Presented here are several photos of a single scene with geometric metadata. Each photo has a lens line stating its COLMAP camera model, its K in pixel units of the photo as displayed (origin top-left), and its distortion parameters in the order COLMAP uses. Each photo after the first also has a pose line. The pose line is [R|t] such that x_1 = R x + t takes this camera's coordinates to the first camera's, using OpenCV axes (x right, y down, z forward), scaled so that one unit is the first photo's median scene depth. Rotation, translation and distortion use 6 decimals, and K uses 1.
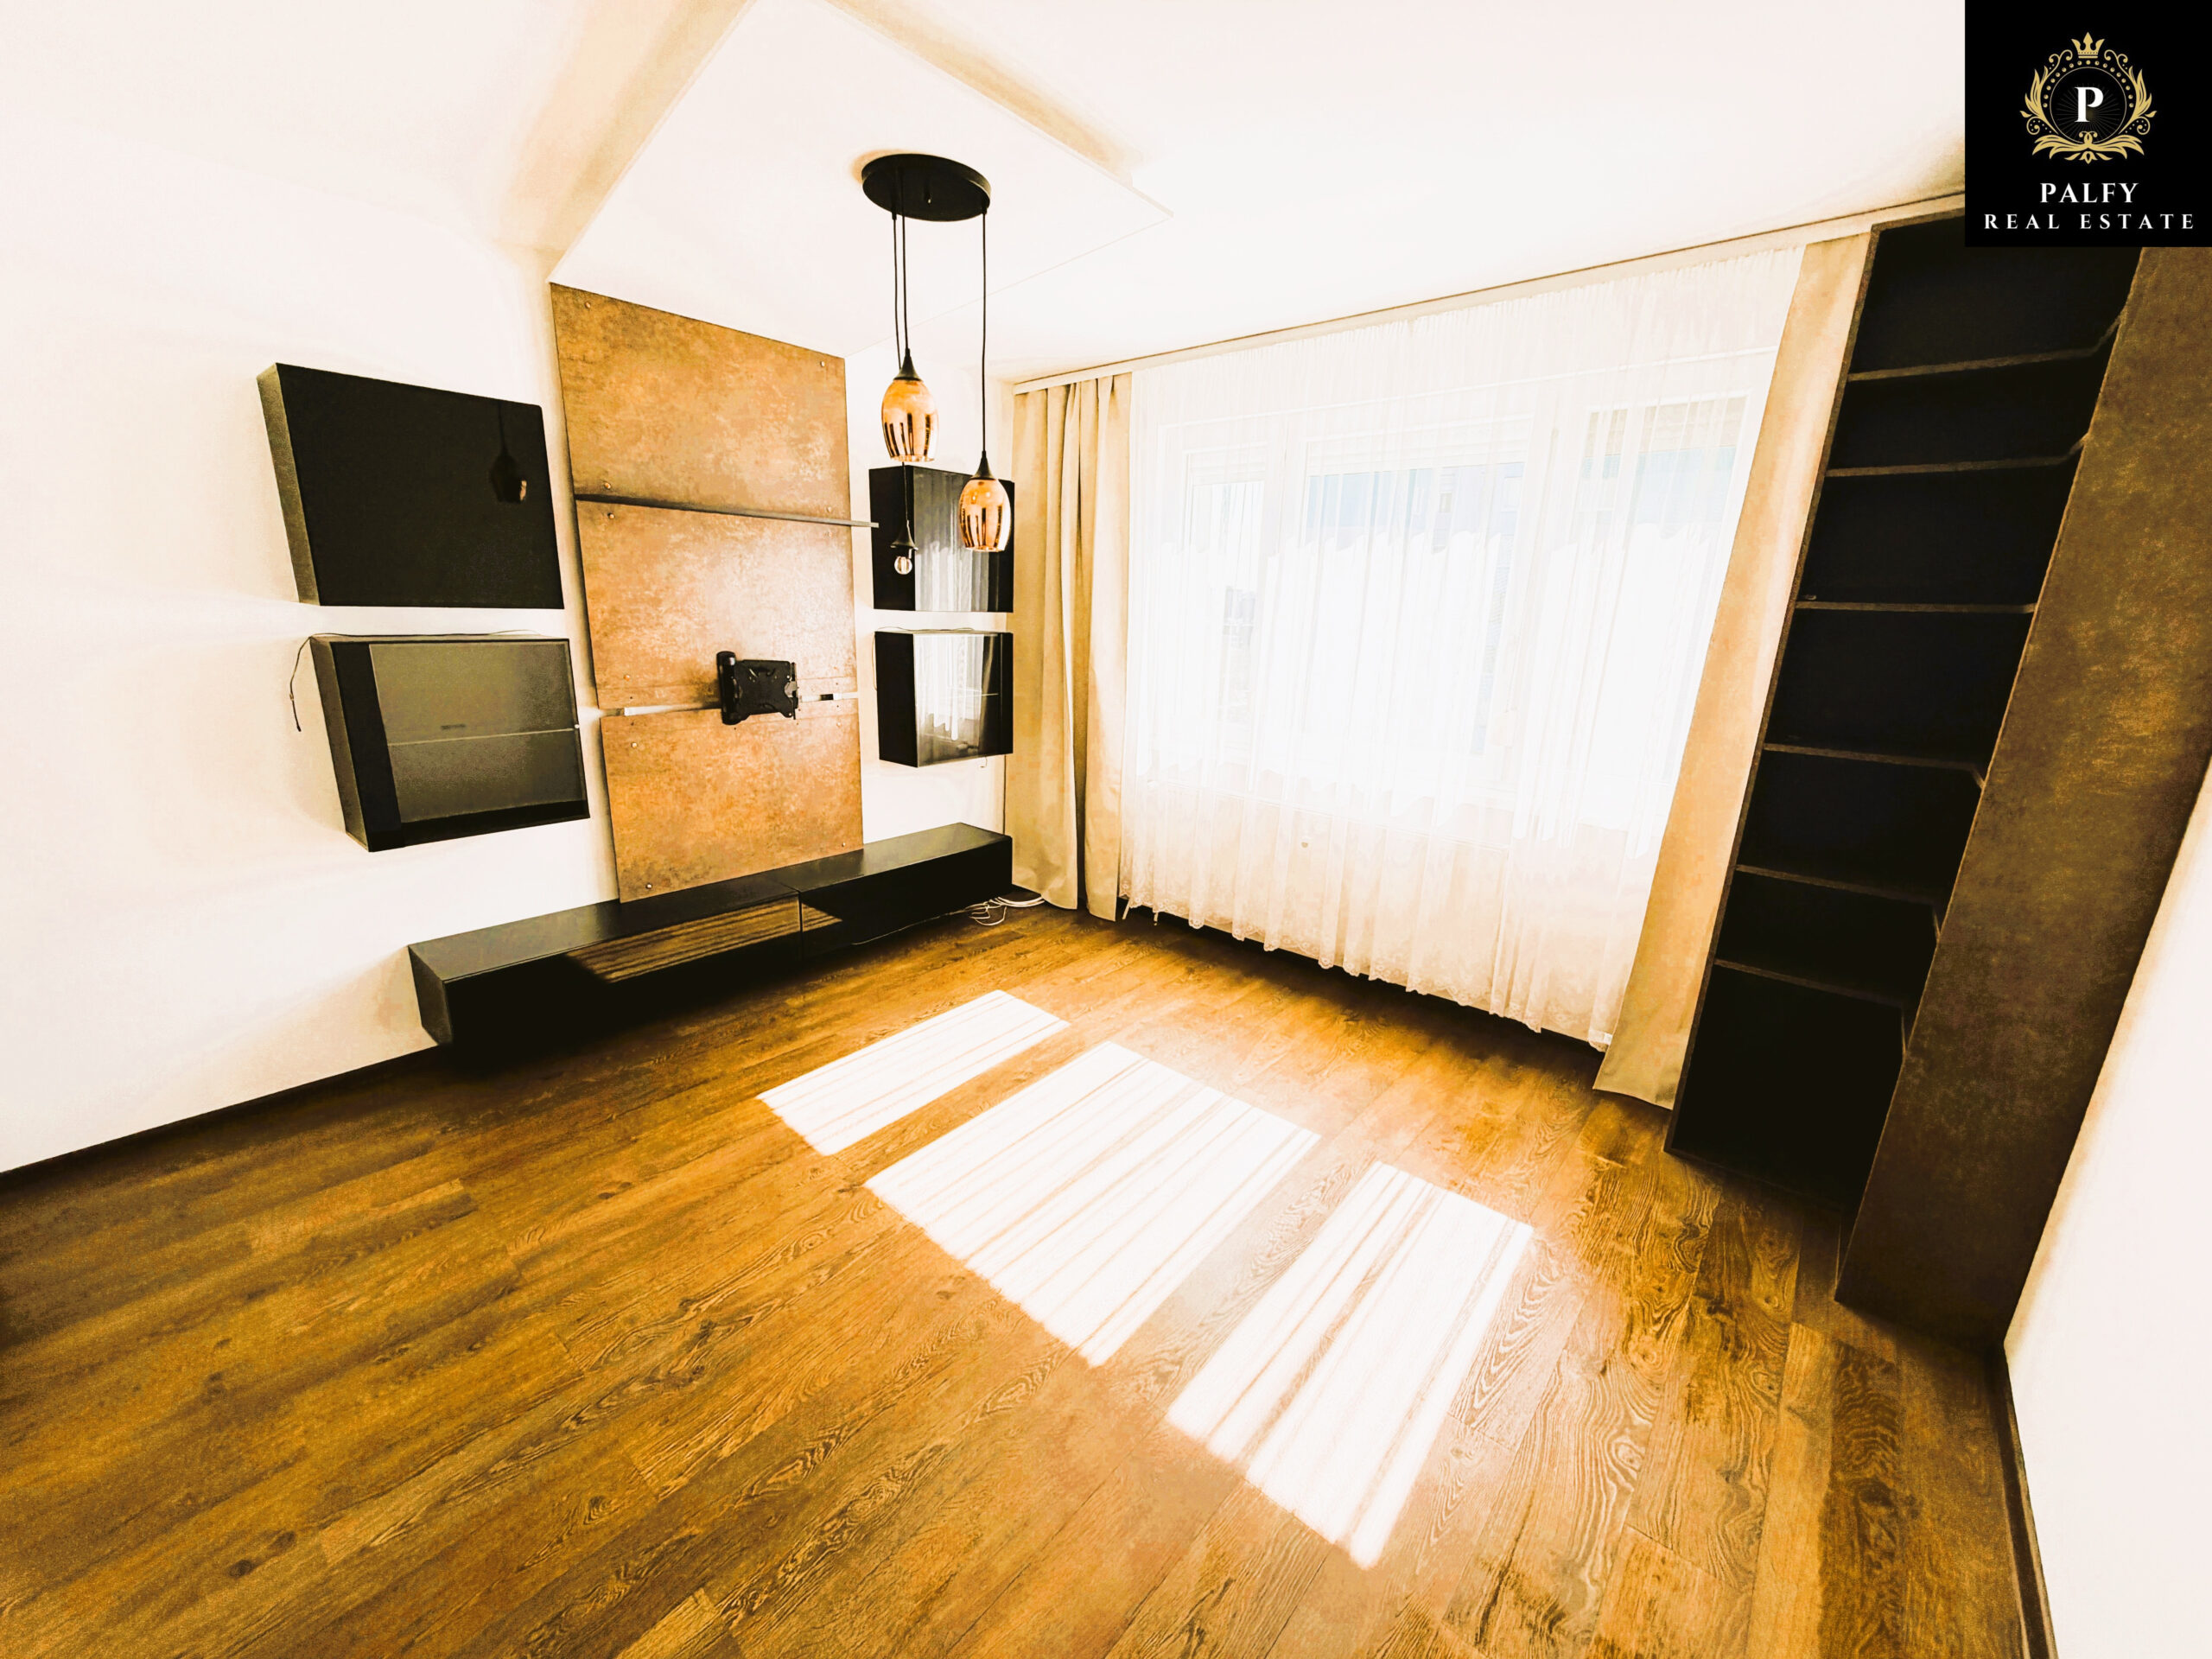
lens RADIAL K [[881.6, 0, 1095.8], [0, 881.6, 830.0], [0, 0, 1]] dist [0.001100, 0.000135]
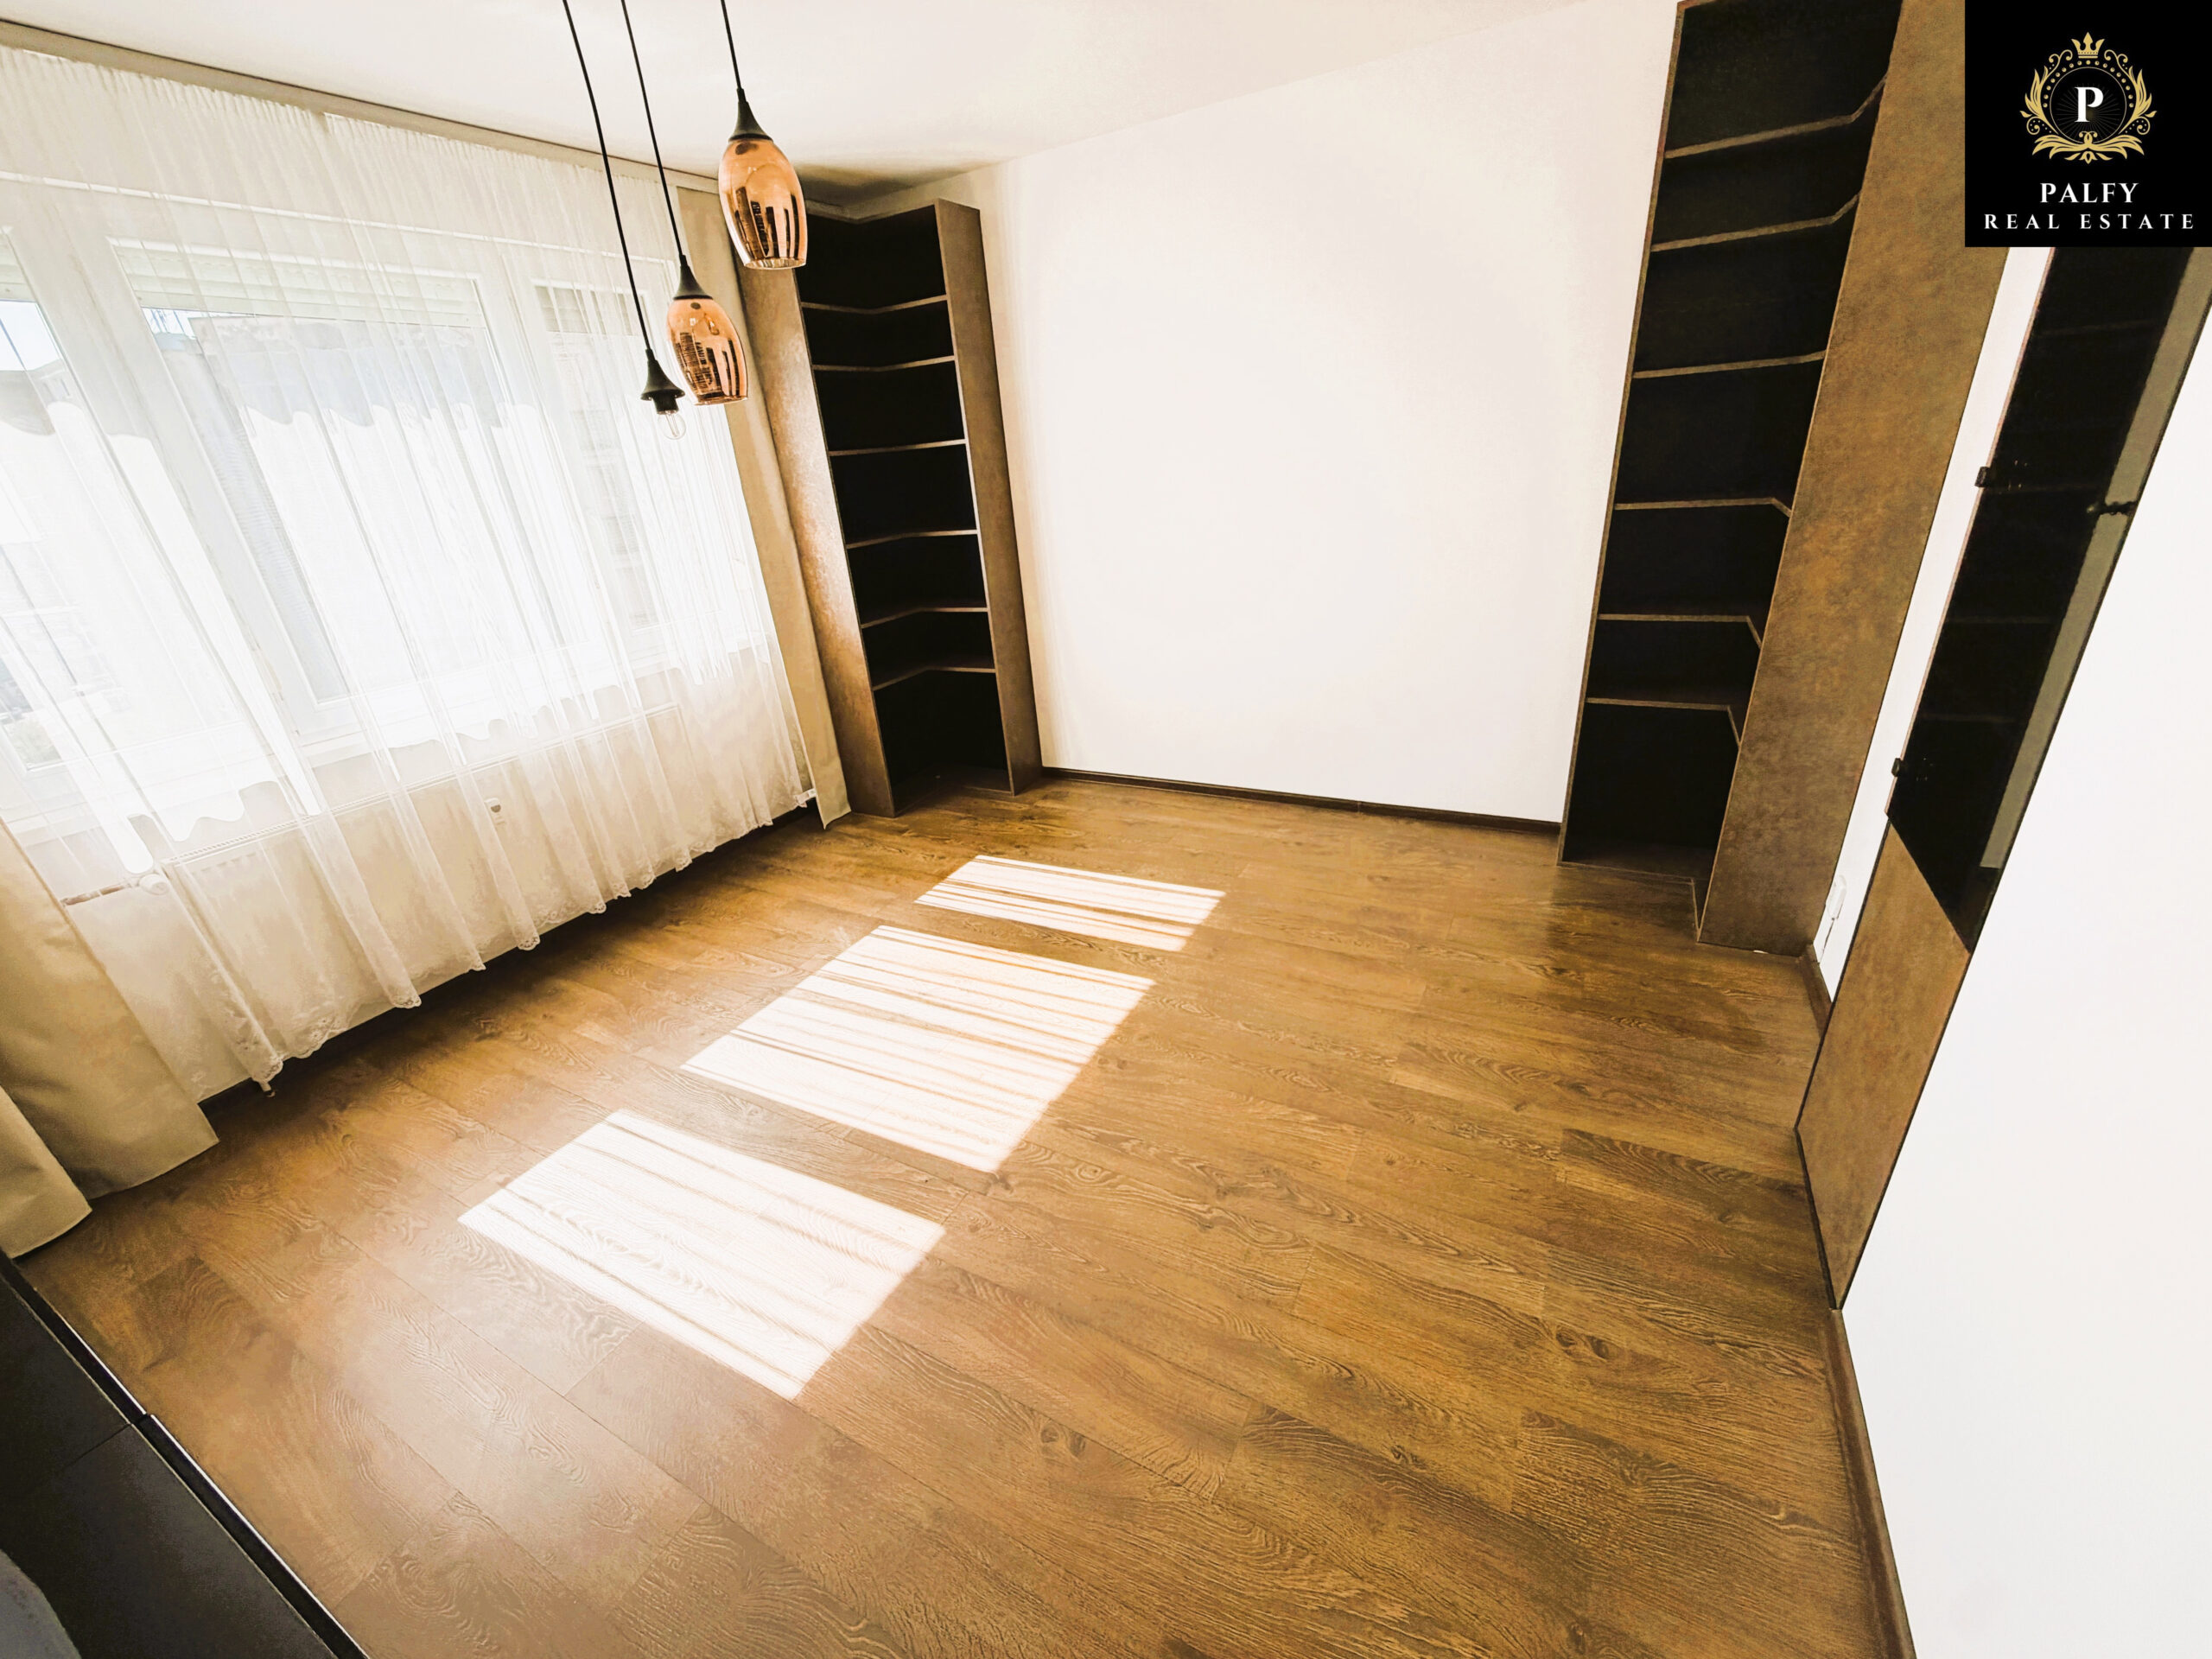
lens RADIAL K [[881.6, 0, 1097.9], [0, 881.6, 829.6], [0, 0, 1]] dist [0.001100, 0.000135]
pose [[-0.216952, -0.402403, 0.889384, -0.784930], [0.323926, 0.829785, 0.454454, -0.201719], [-0.920871, 0.386689, -0.049674, 0.699241]]
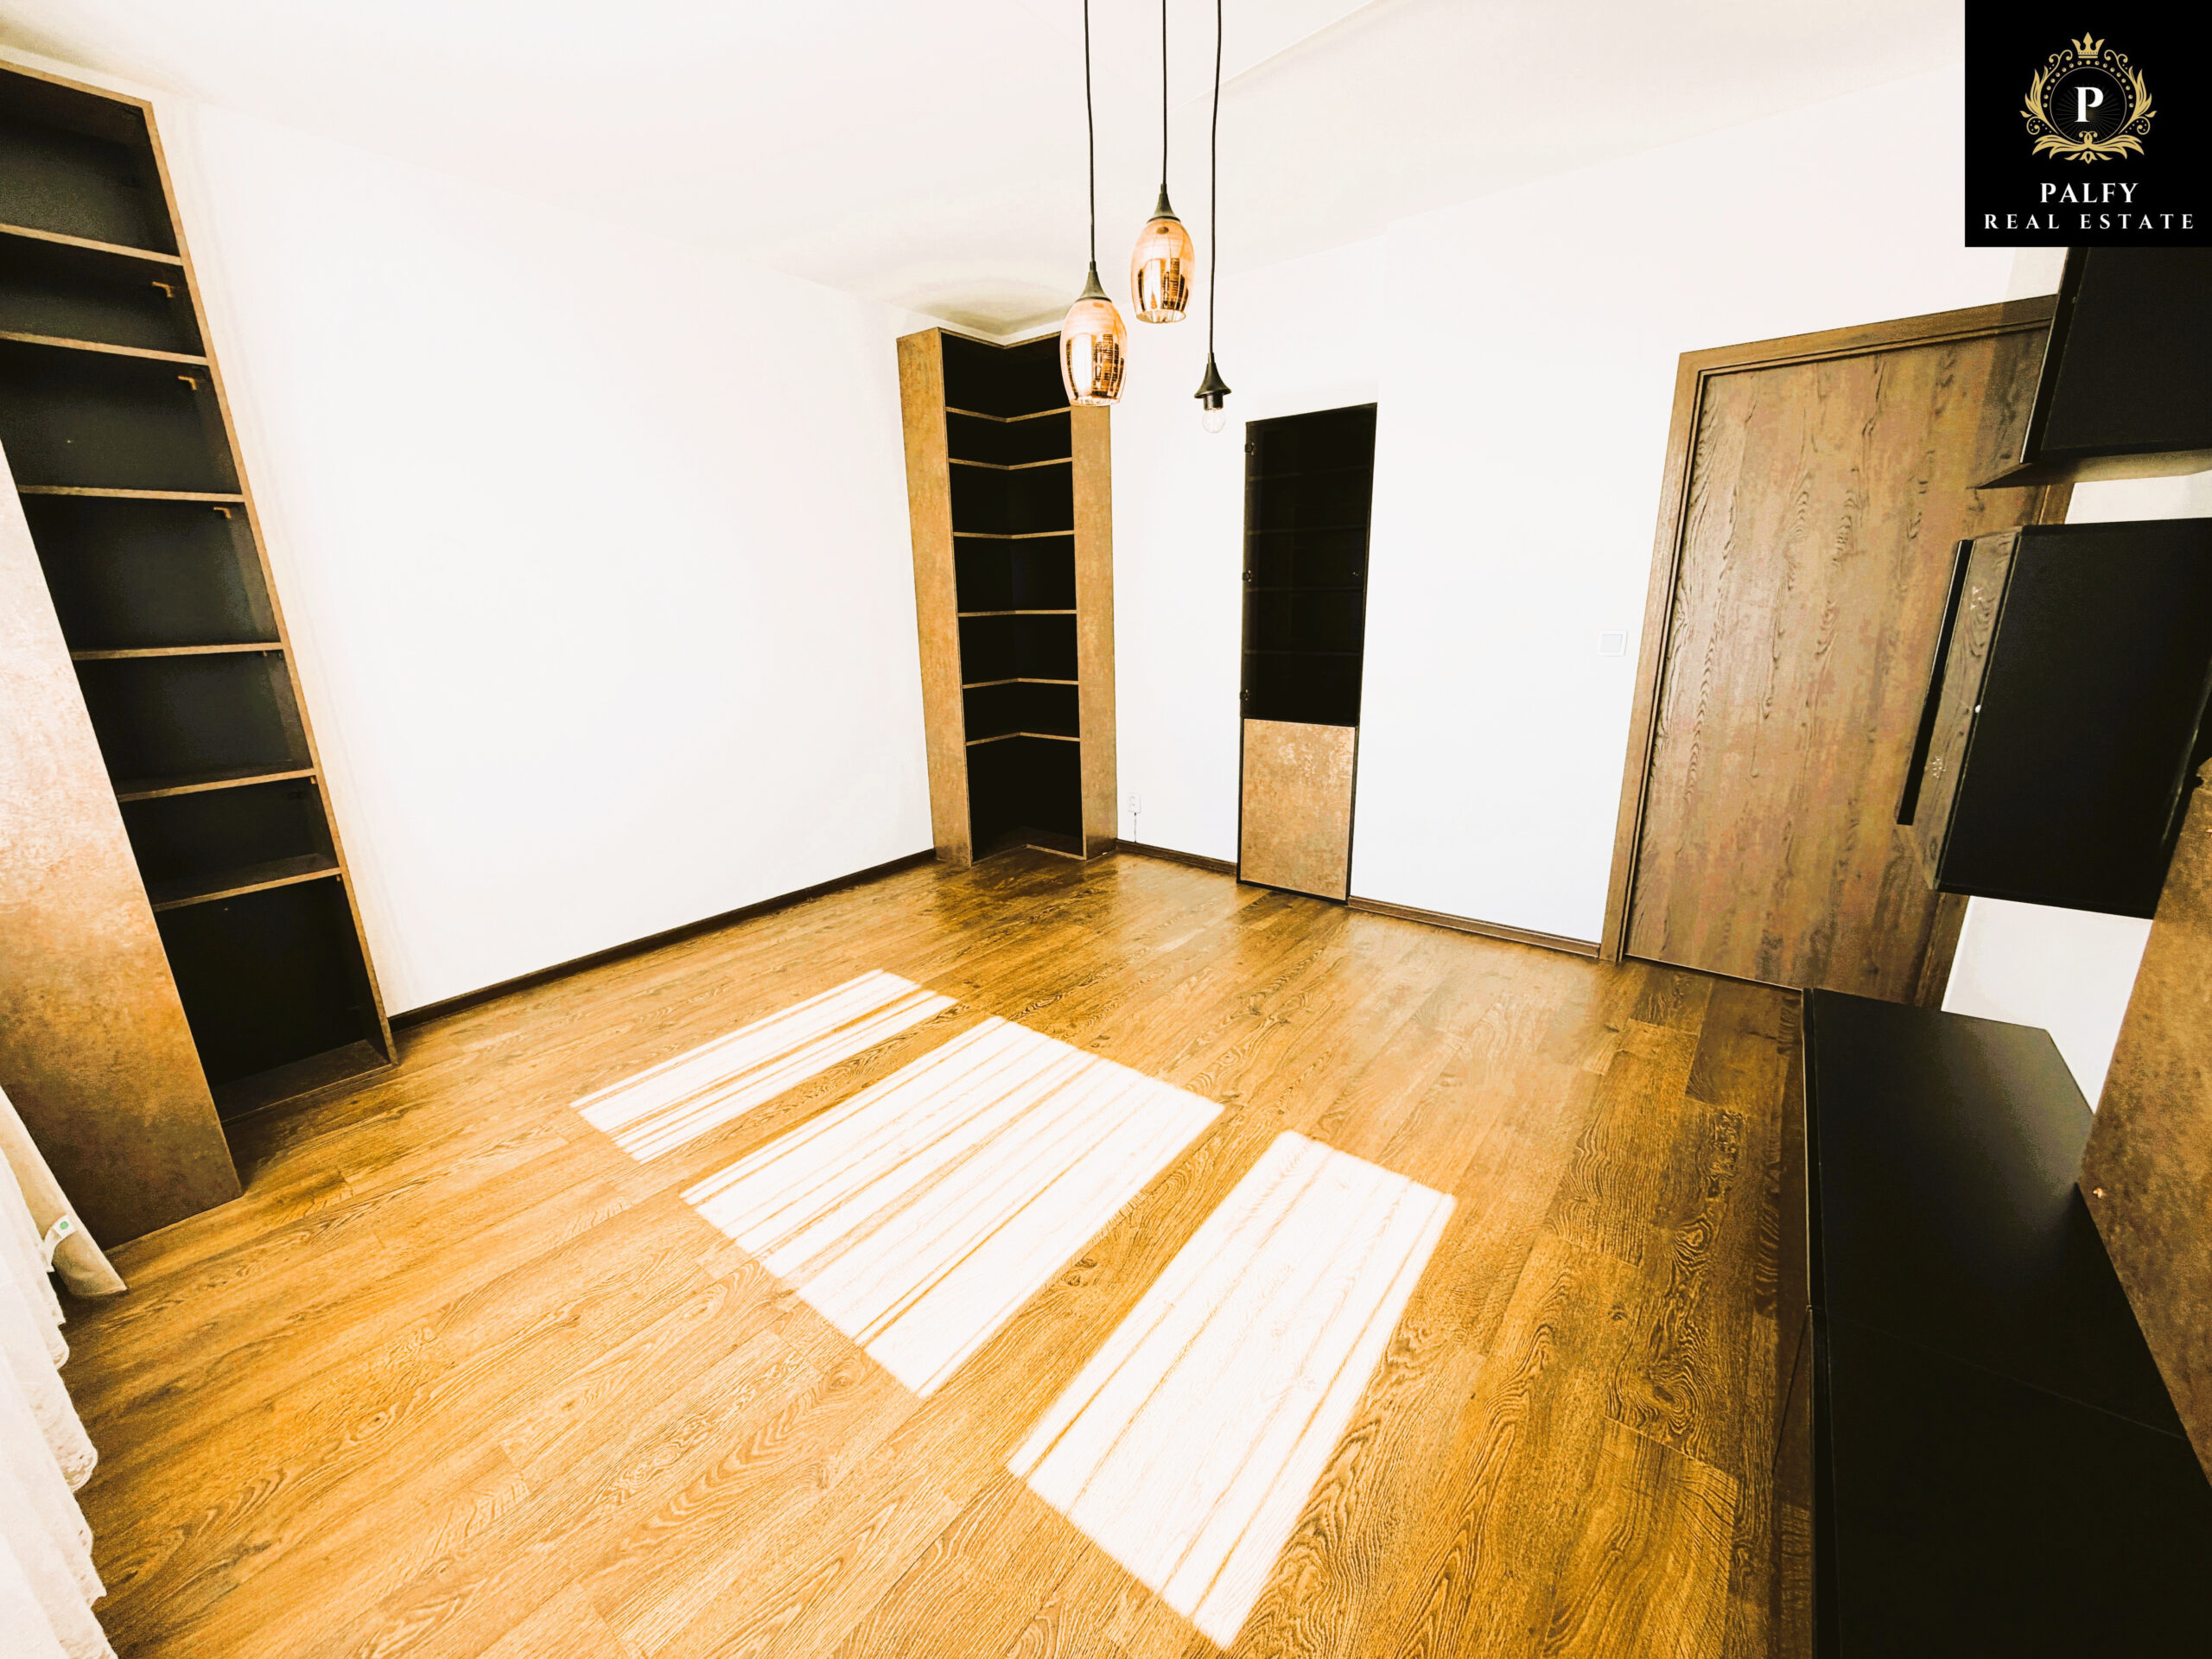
lens RADIAL K [[881.6, 0, 1097.7], [0, 881.6, 830.0], [0, 0, 1]] dist [0.001100, 0.000135]
pose [[-0.998370, 0.008461, -0.056441, -0.063659], [-0.020793, 0.867047, 0.497791, -0.297868], [0.053149, 0.498154, -0.865458, 1.446465]]
